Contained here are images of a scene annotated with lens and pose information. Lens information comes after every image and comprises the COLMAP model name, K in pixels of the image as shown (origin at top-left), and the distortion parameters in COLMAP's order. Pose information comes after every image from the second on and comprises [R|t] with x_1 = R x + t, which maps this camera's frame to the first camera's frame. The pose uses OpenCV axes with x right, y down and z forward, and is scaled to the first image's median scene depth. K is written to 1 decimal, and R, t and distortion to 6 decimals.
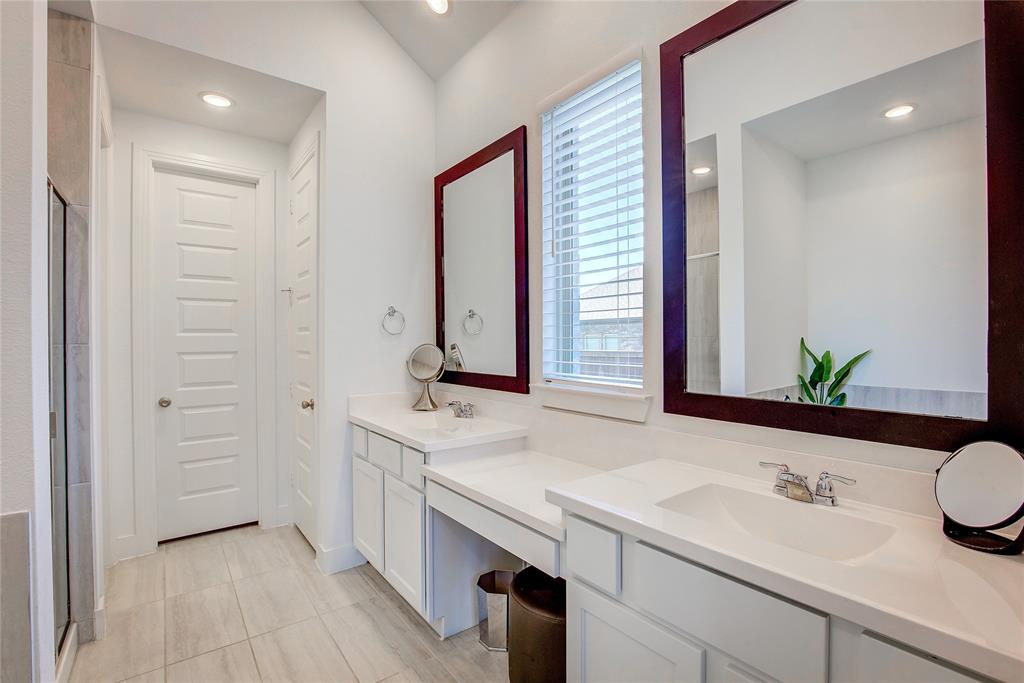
lens RADIAL K [[465.5, 0, 512.1], [0, 465.5, 339.8], [0, 0, 1]] dist [-0.039363, 0.007833]
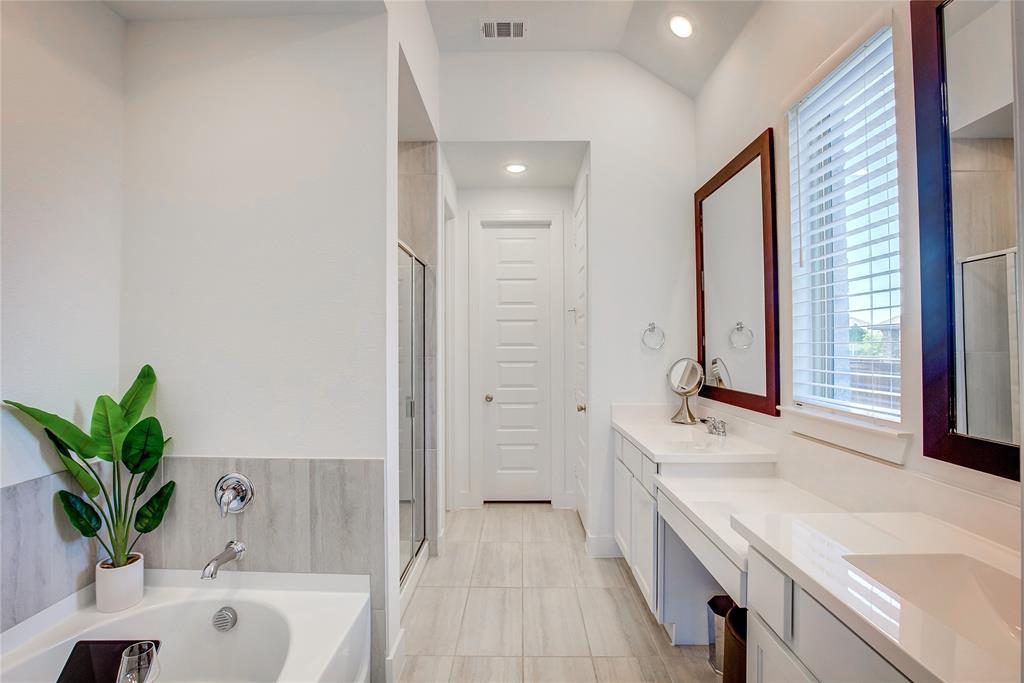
lens RADIAL K [[465.5, 0, 512.1], [0, 465.5, 339.8], [0, 0, 1]] dist [-0.039363, 0.007833]
pose [[0.781609, -0.005911, -0.623741, 0.188153], [-0.001681, 0.999931, -0.011584, -0.024136], [0.623766, 0.010103, 0.781545, -0.040911]]
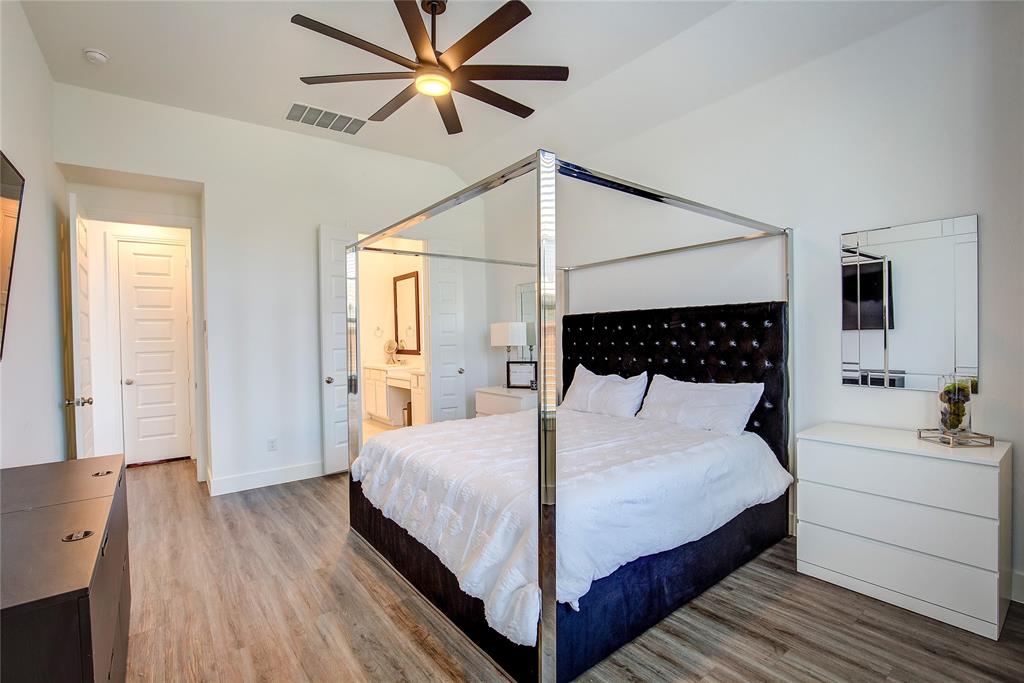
lens RADIAL K [[465.5, 0, 512.1], [0, 465.5, 339.8], [0, 0, 1]] dist [-0.039363, 0.007833]
pose [[0.999922, -0.012467, -0.001119, 0.667048], [0.012482, 0.999819, 0.014363, -0.027802], [0.000940, -0.014376, 0.999896, -2.178419]]
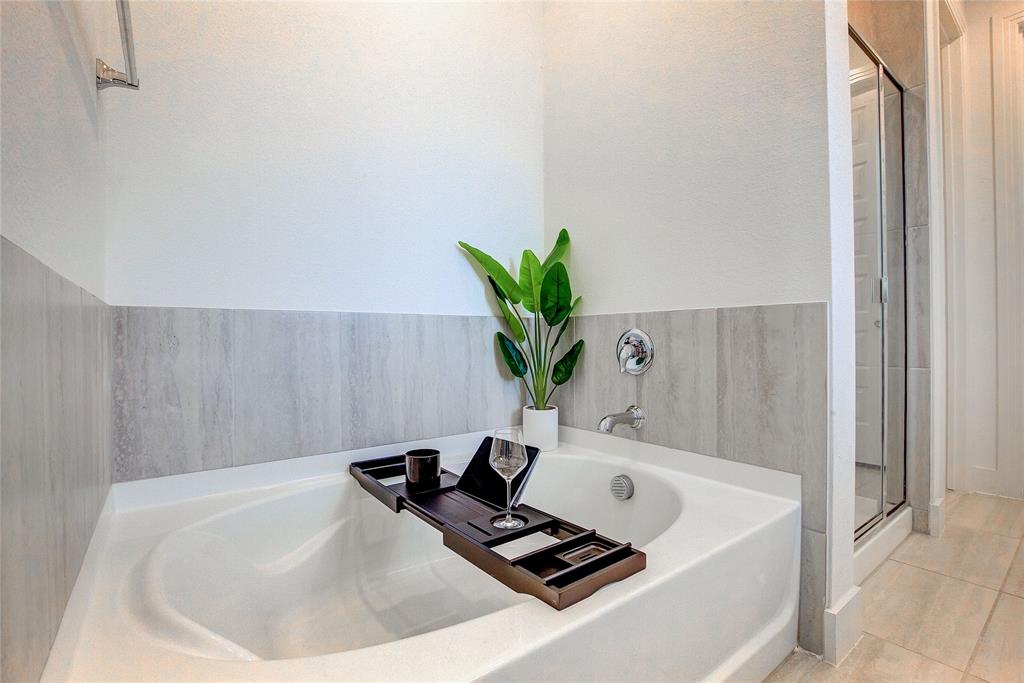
lens RADIAL K [[465.5, 0, 512.1], [0, 465.5, 339.8], [0, 0, 1]] dist [-0.039363, 0.007833]
pose [[-0.006412, 0.004623, -0.999969, 0.031495], [0.002466, 0.999986, 0.004607, 0.211520], [0.999976, -0.002436, -0.006424, 0.097767]]
